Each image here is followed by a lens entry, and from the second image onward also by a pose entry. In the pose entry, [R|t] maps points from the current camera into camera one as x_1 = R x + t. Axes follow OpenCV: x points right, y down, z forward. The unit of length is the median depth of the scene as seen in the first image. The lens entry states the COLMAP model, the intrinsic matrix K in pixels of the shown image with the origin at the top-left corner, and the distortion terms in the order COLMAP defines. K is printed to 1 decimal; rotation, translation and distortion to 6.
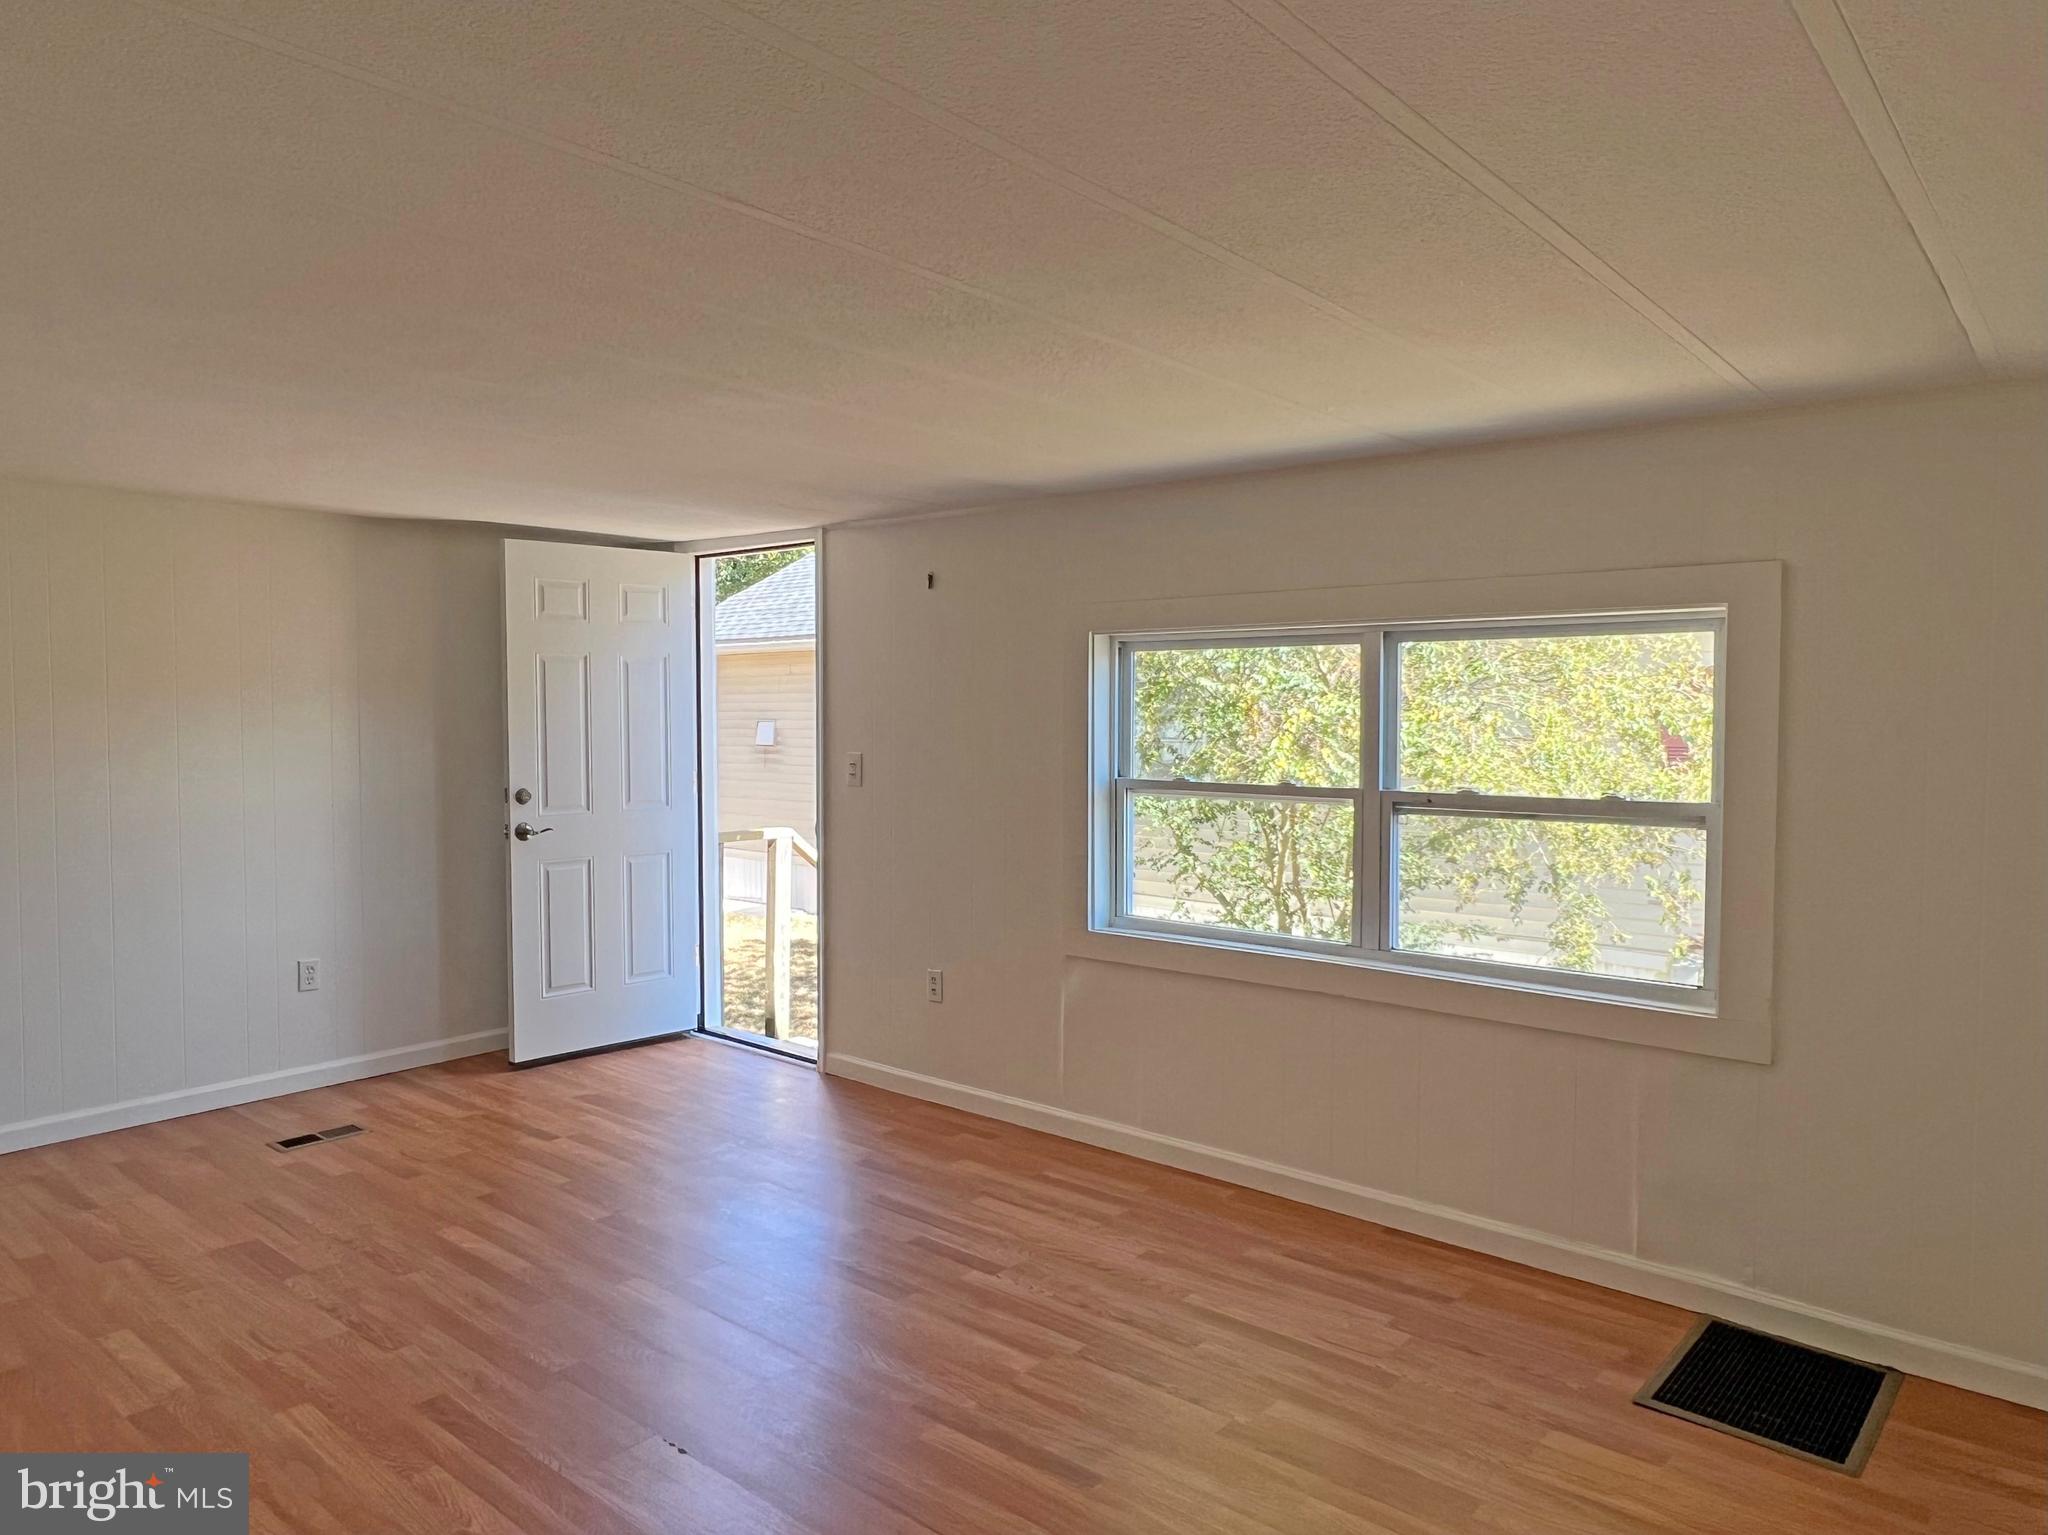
lens RADIAL K [[1336.3, 0, 1007.0], [0, 1336.3, 775.4], [0, 0, 1]] dist [-0.004508, 0.005546]
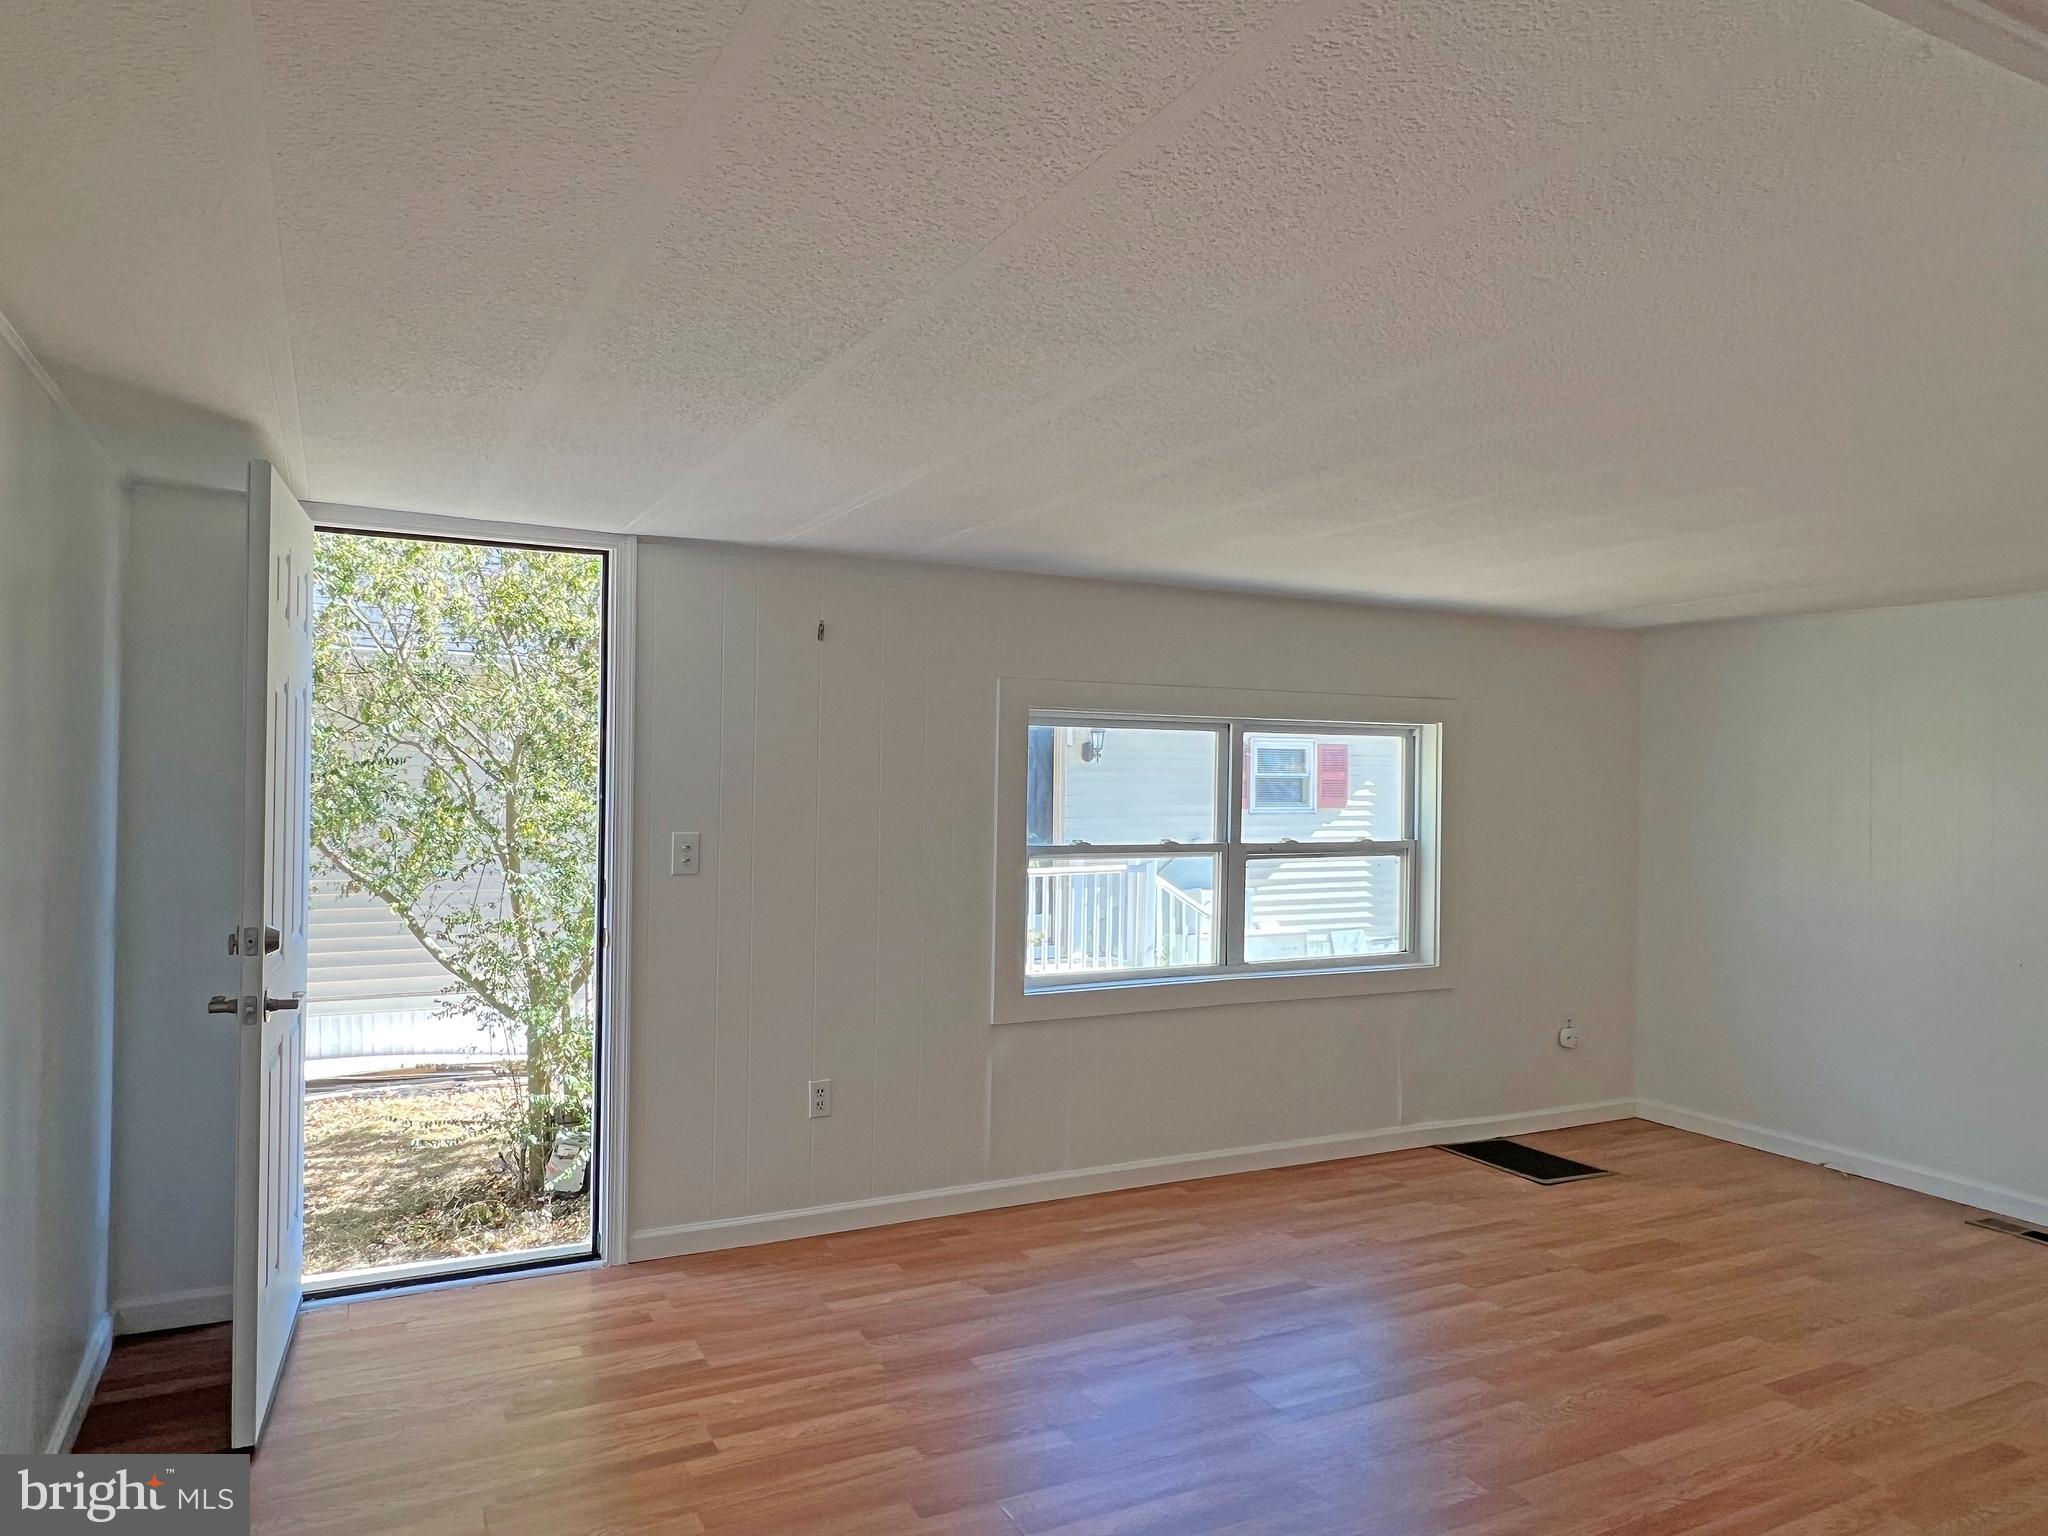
lens RADIAL K [[1336.3, 0, 1008.7], [0, 1336.3, 769.1], [0, 0, 1]] dist [-0.004508, 0.005546]
pose [[0.379944, -0.005190, 0.924995, -1.017494], [0.025260, 0.999670, -0.004767, -0.061127], [-0.924664, 0.025177, 0.379950, 0.698422]]
